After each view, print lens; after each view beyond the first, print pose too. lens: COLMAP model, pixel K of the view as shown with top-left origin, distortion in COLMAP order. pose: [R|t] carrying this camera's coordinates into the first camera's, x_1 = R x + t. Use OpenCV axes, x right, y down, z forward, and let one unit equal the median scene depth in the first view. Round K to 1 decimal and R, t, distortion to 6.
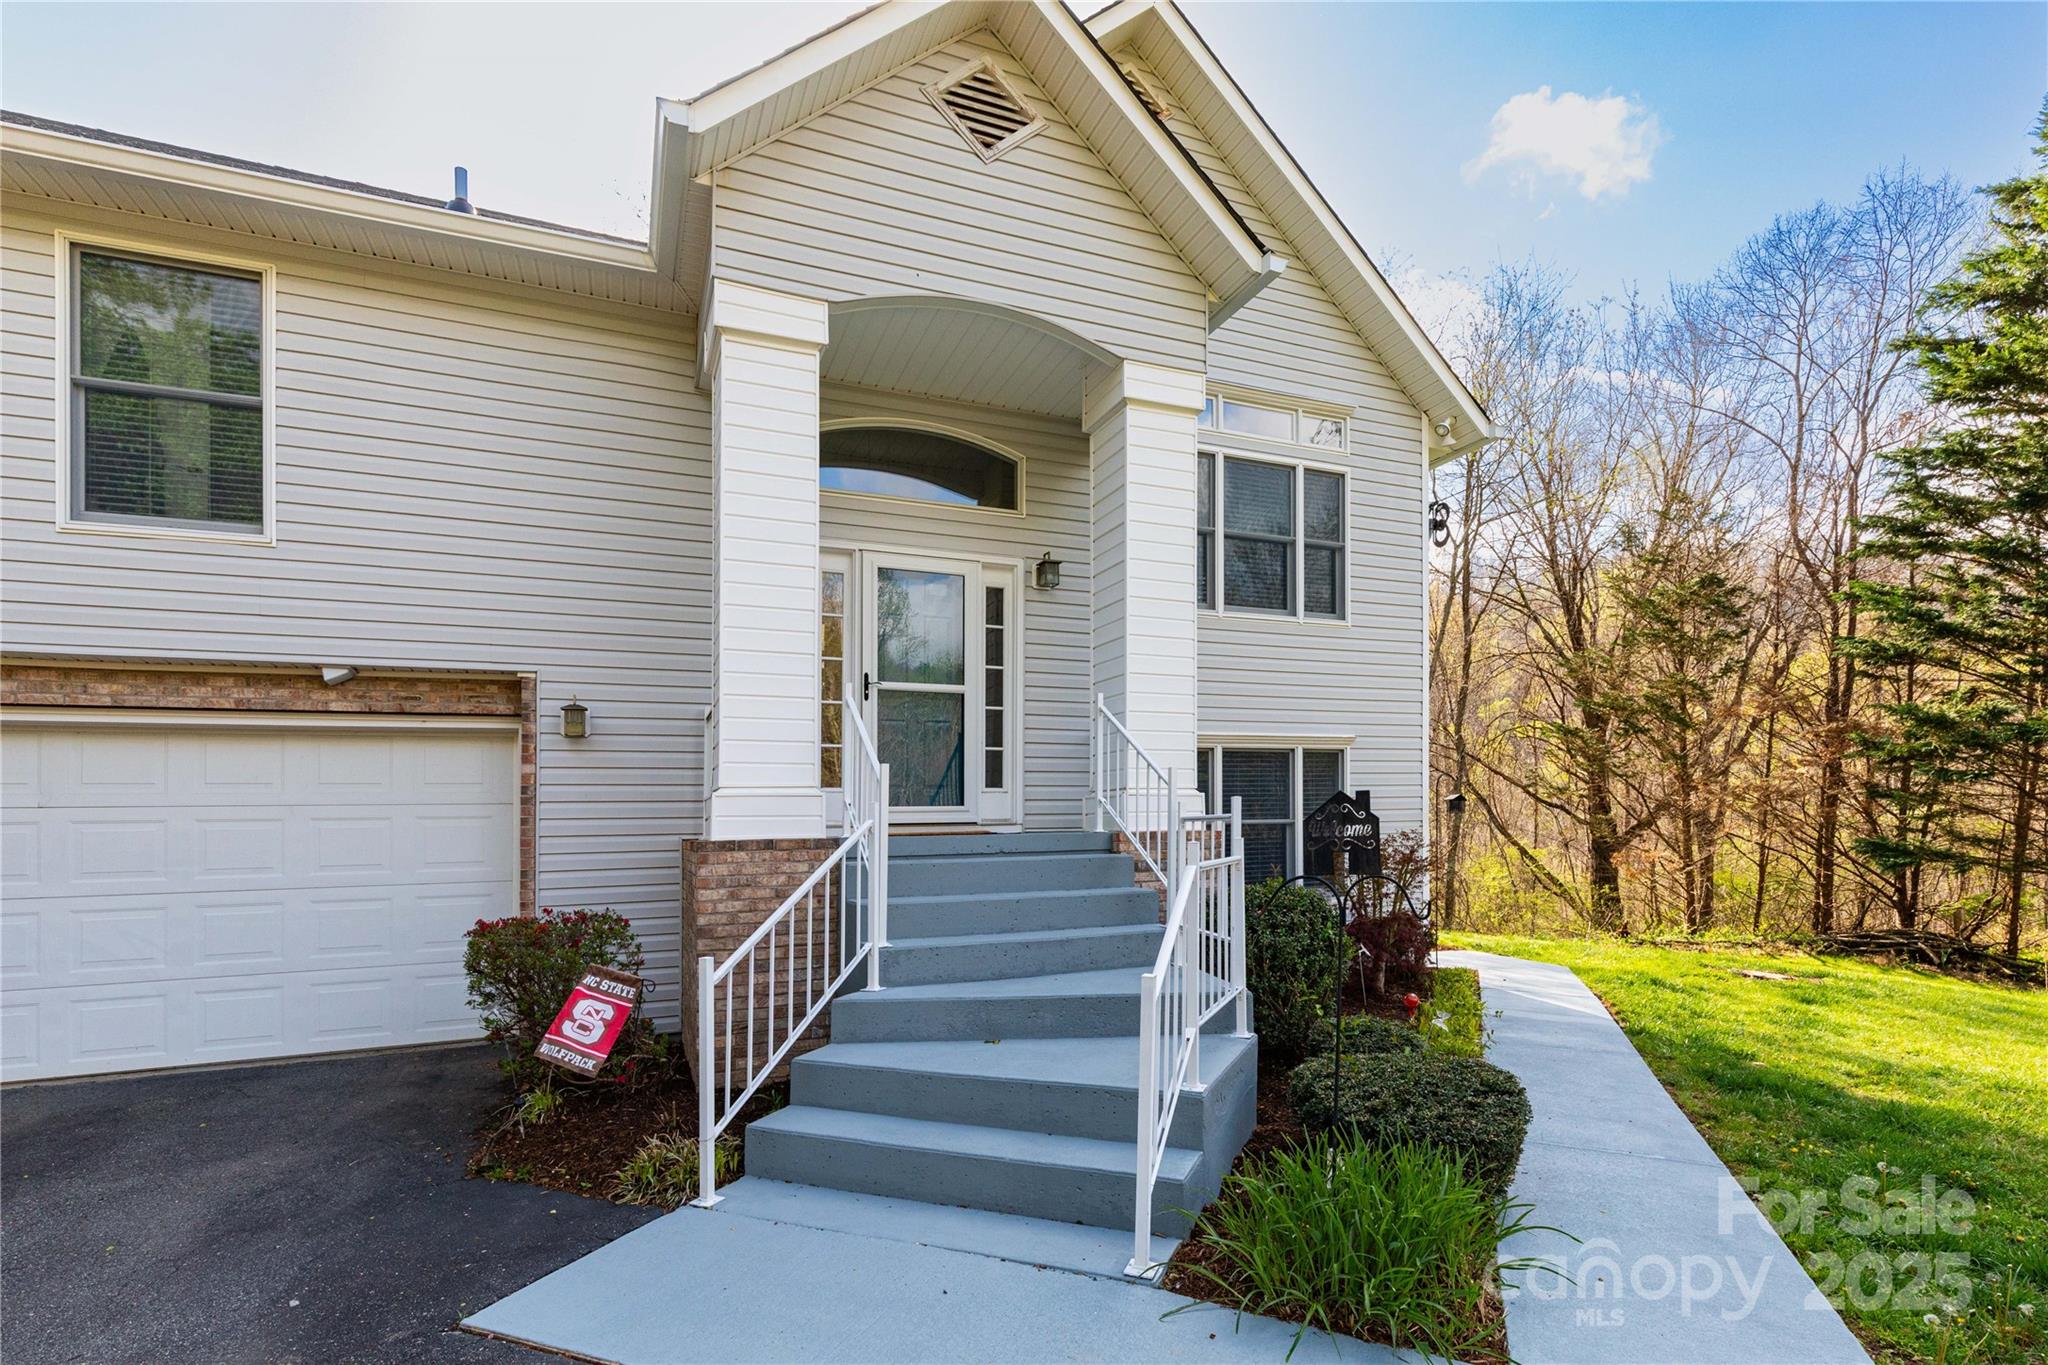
lens RADIAL K [[967.7, 0, 1029.7], [0, 967.7, 816.1], [0, 0, 1]] dist [0.000267, -0.000596]
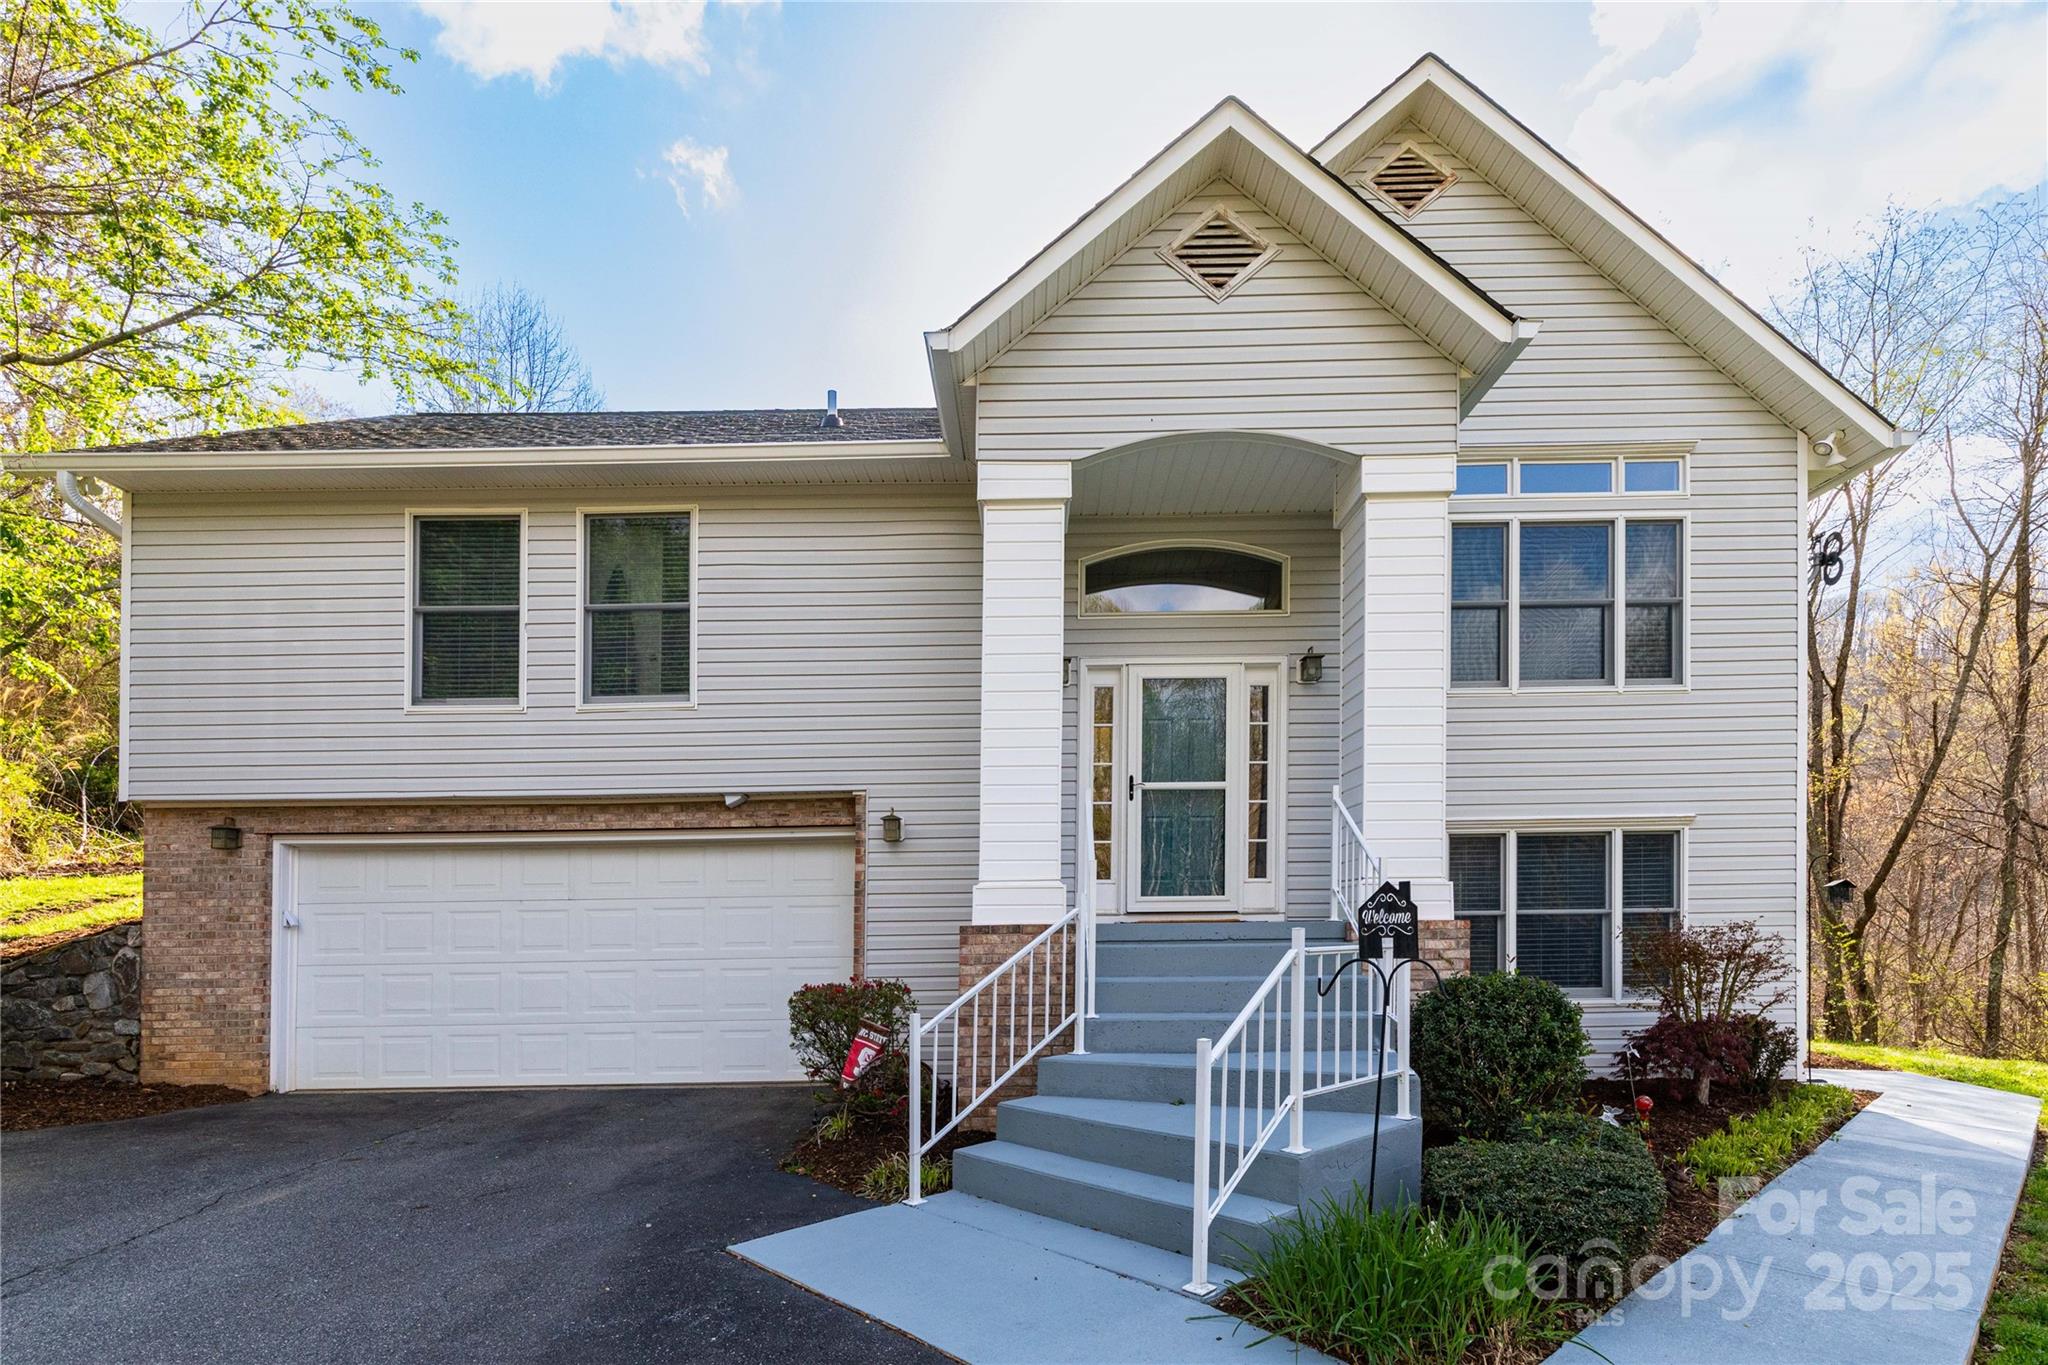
lens RADIAL K [[979.9, 0, 1020.6], [0, 979.9, 896.4], [0, 0, 1]] dist [-0.003126, -0.000614]
pose [[0.917924, -0.003872, -0.396738, 0.182306], [0.000148, 0.999956, -0.009416, 0.000331], [0.396756, 0.008585, 0.917884, -0.086427]]
